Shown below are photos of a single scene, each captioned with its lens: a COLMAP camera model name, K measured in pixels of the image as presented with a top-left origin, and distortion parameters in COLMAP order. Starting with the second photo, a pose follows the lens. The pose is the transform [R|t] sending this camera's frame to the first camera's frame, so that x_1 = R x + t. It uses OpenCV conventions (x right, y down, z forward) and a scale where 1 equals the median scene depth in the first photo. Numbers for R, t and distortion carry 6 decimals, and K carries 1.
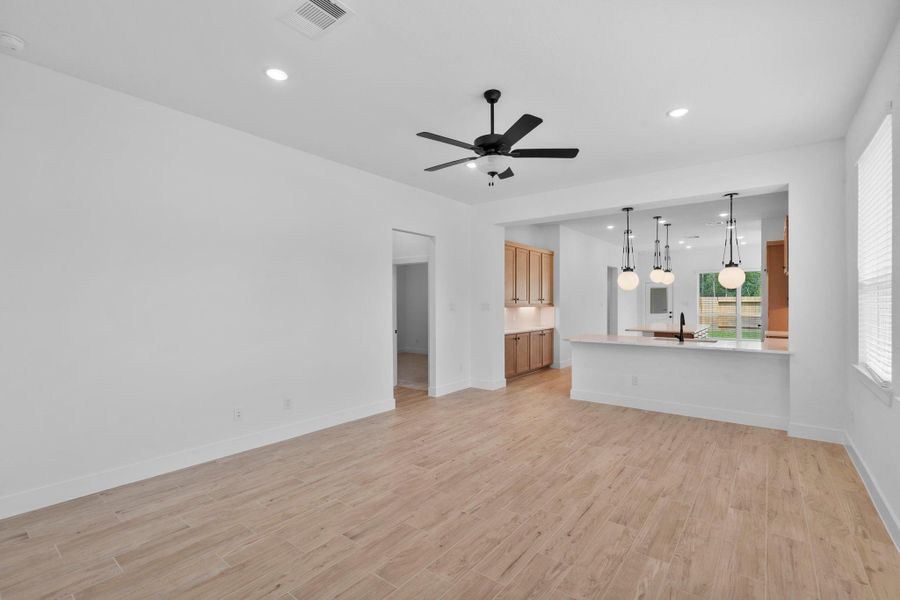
lens RADIAL K [[405.1, 0, 450.0], [0, 405.1, 300.0], [0, 0, 1]] dist [0.000110, 0.000102]
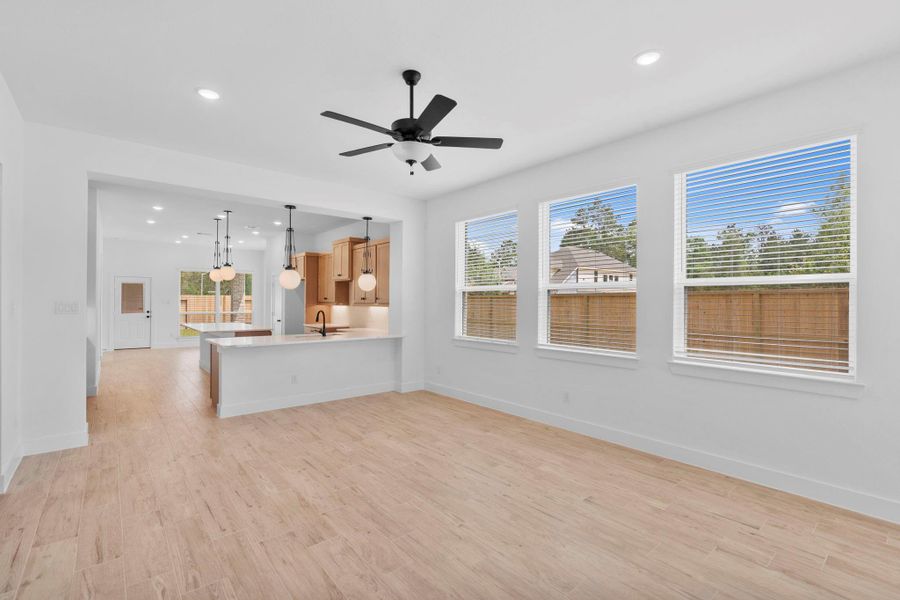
lens RADIAL K [[405.1, 0, 450.0], [0, 405.1, 300.0], [0, 0, 1]] dist [0.000110, 0.000102]
pose [[0.209549, 0.005425, 0.977783, -0.657123], [-0.011245, 0.999932, -0.003138, 0.002414], [-0.977733, -0.010337, 0.209596, 0.609191]]
